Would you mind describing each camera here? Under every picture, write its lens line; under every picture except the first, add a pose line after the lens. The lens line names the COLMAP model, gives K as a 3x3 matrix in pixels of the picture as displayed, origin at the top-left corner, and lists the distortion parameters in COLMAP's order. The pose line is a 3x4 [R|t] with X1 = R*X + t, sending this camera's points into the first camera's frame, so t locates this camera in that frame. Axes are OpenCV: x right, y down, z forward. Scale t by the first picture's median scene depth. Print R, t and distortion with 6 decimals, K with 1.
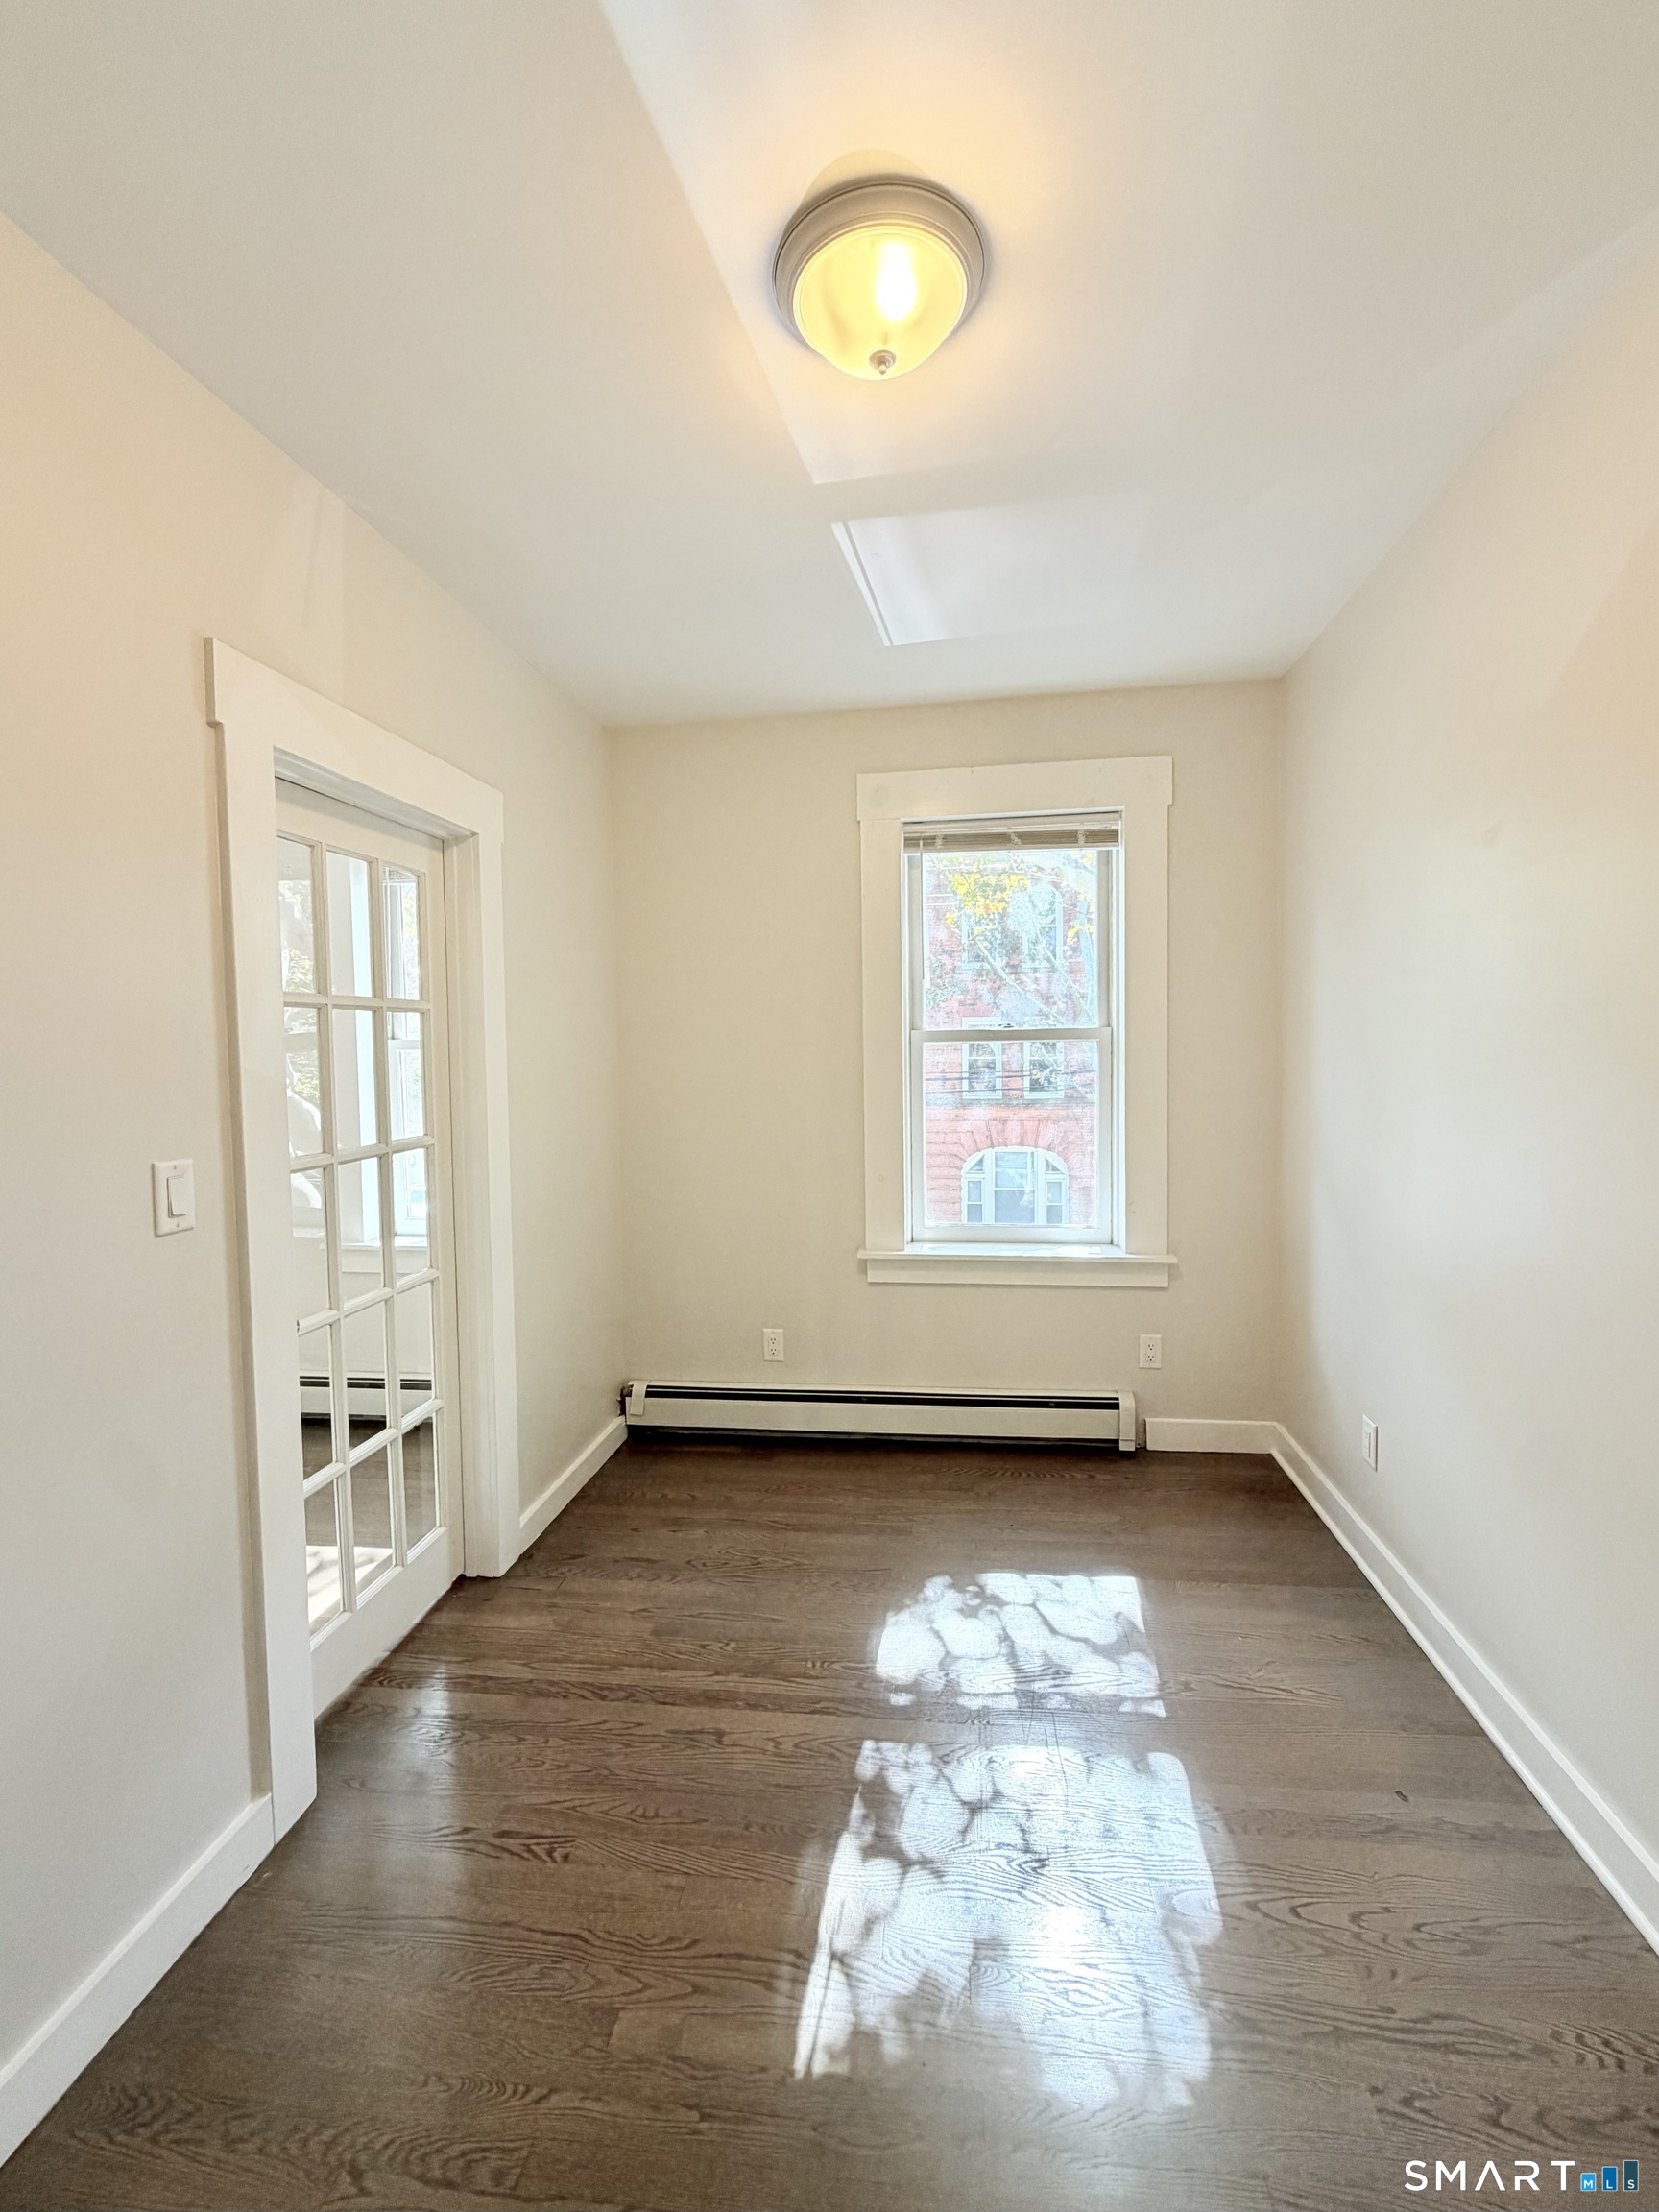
lens RADIAL K [[893.3, 0, 829.5], [0, 893.3, 1106.0], [0, 0, 1]] dist [-0.029701, -0.000211]
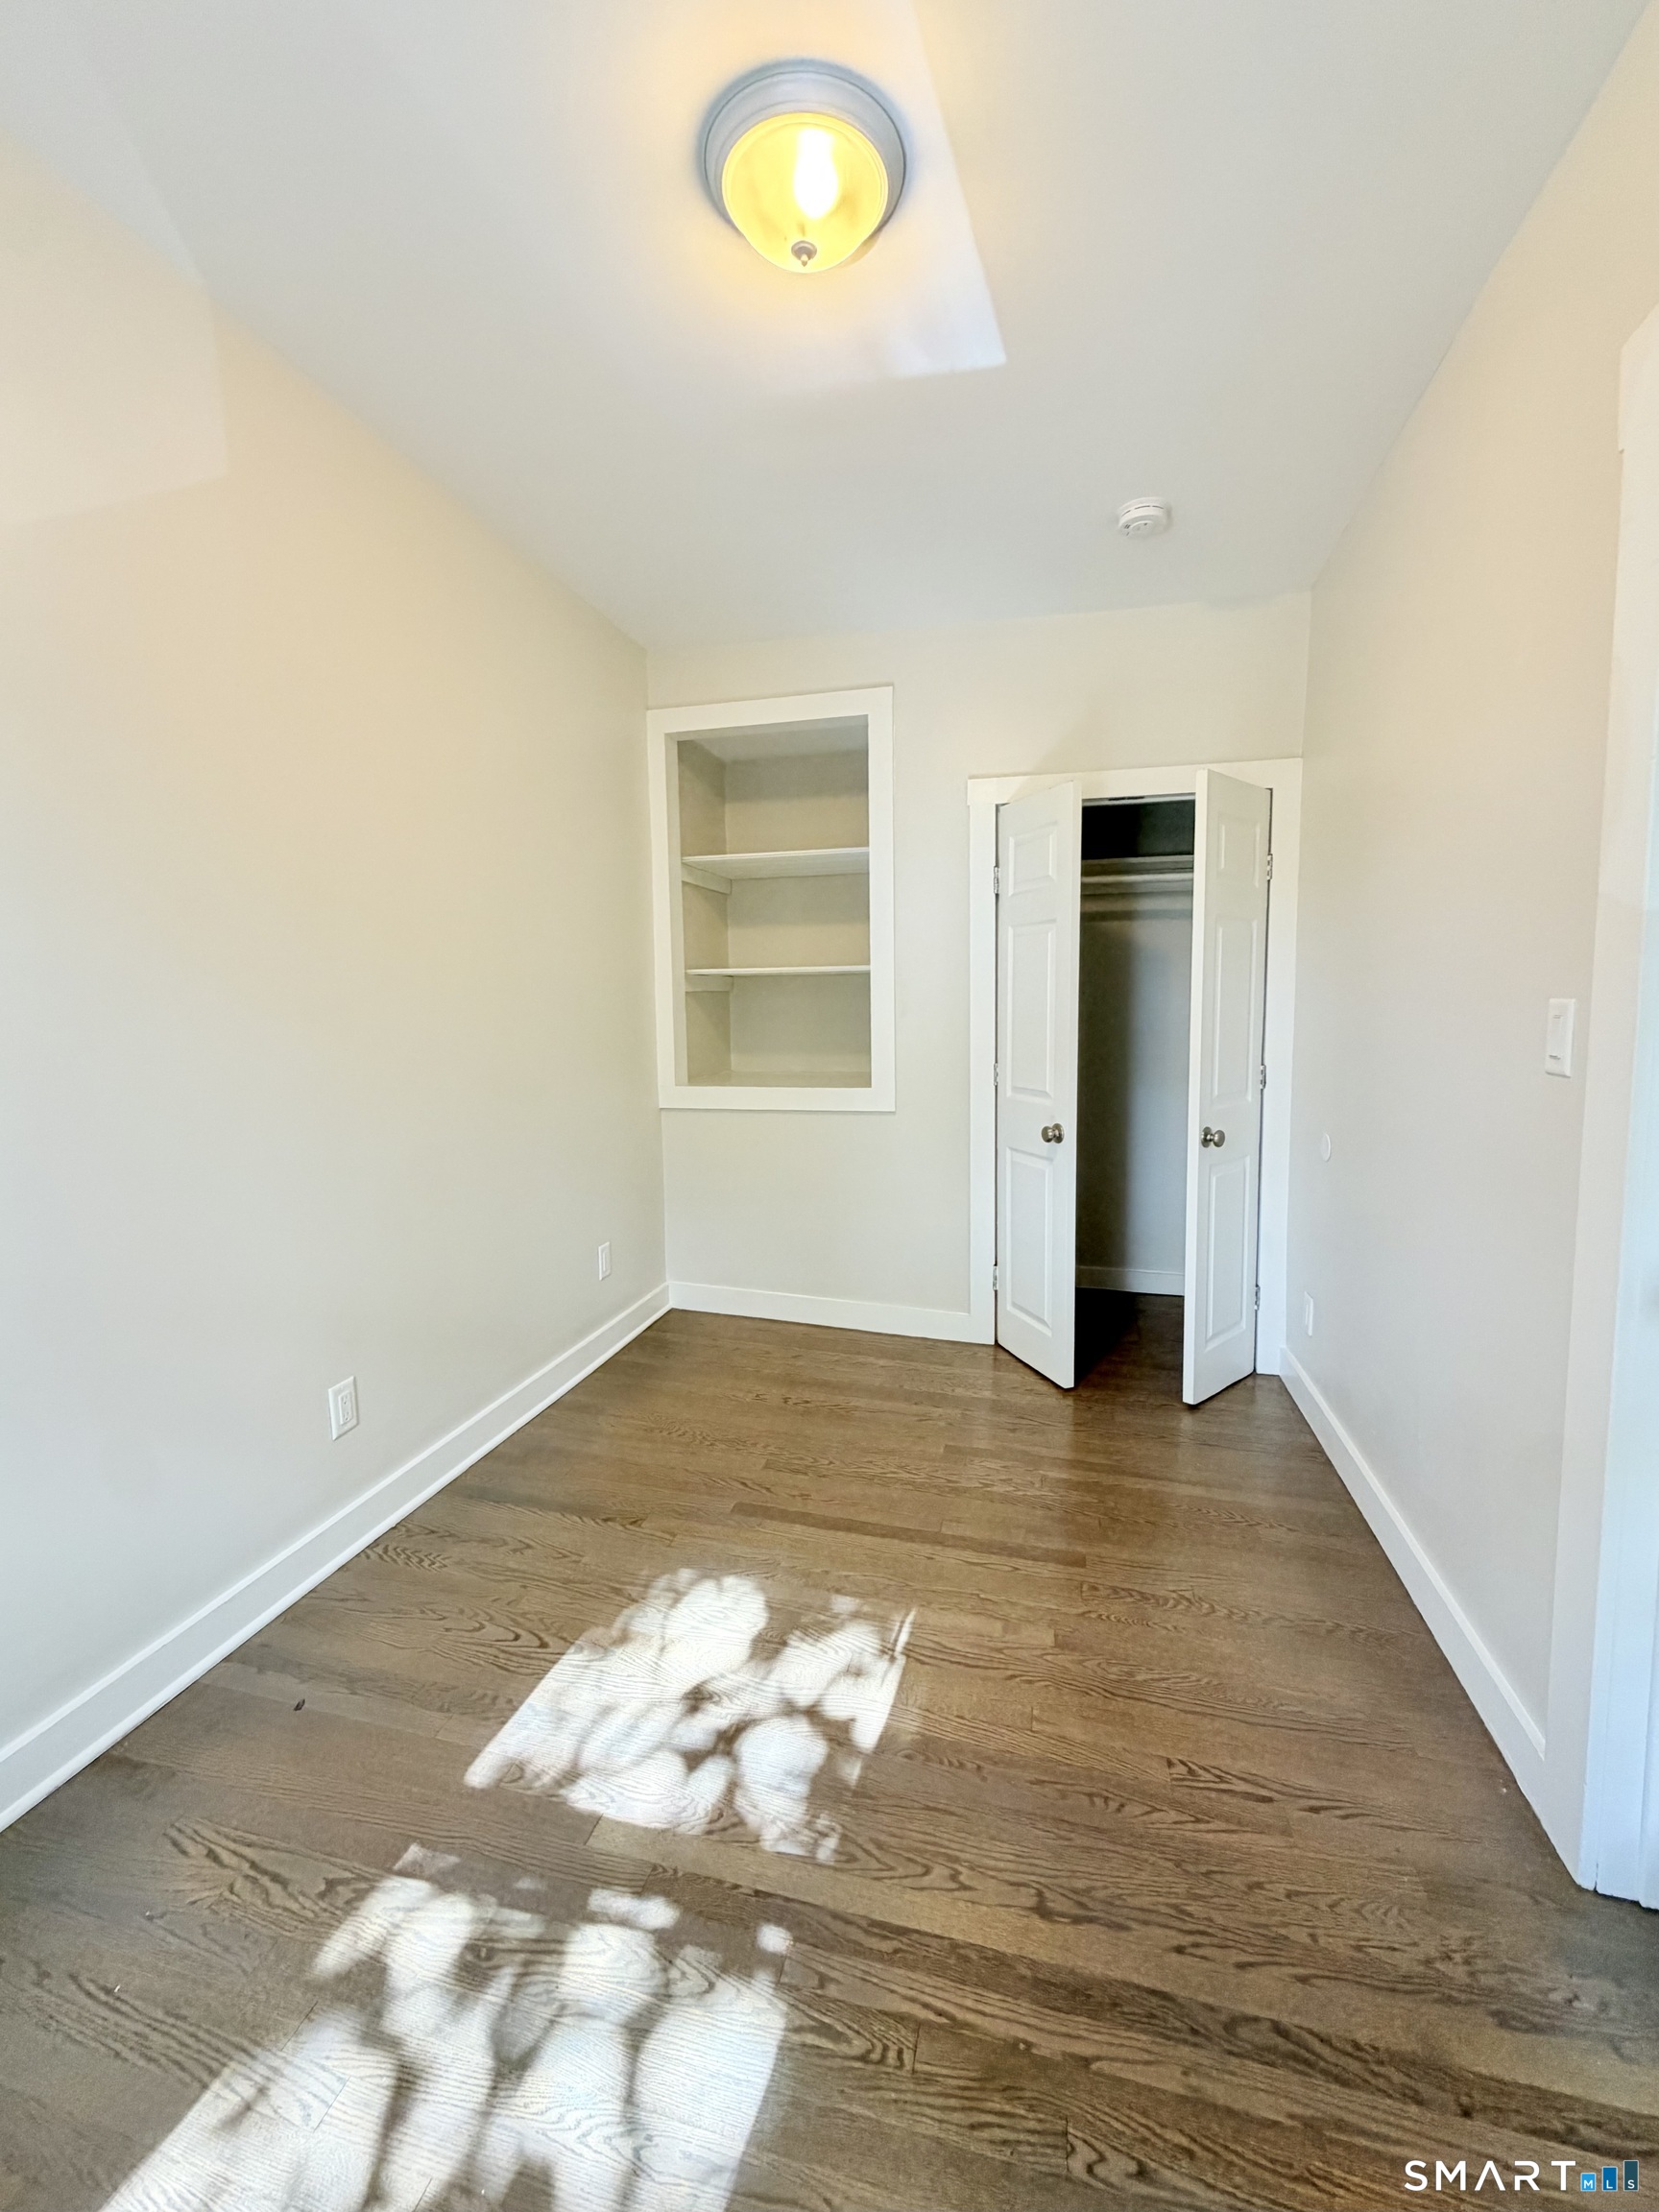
lens RADIAL K [[893.3, 0, 829.5], [0, 893.3, 1106.0], [0, 0, 1]] dist [-0.029701, -0.000211]
pose [[-0.992883, 0.021961, 0.117054, -0.055780], [0.040061, 0.987165, 0.154601, 0.001936], [-0.112156, 0.158190, -0.981018, 1.608876]]
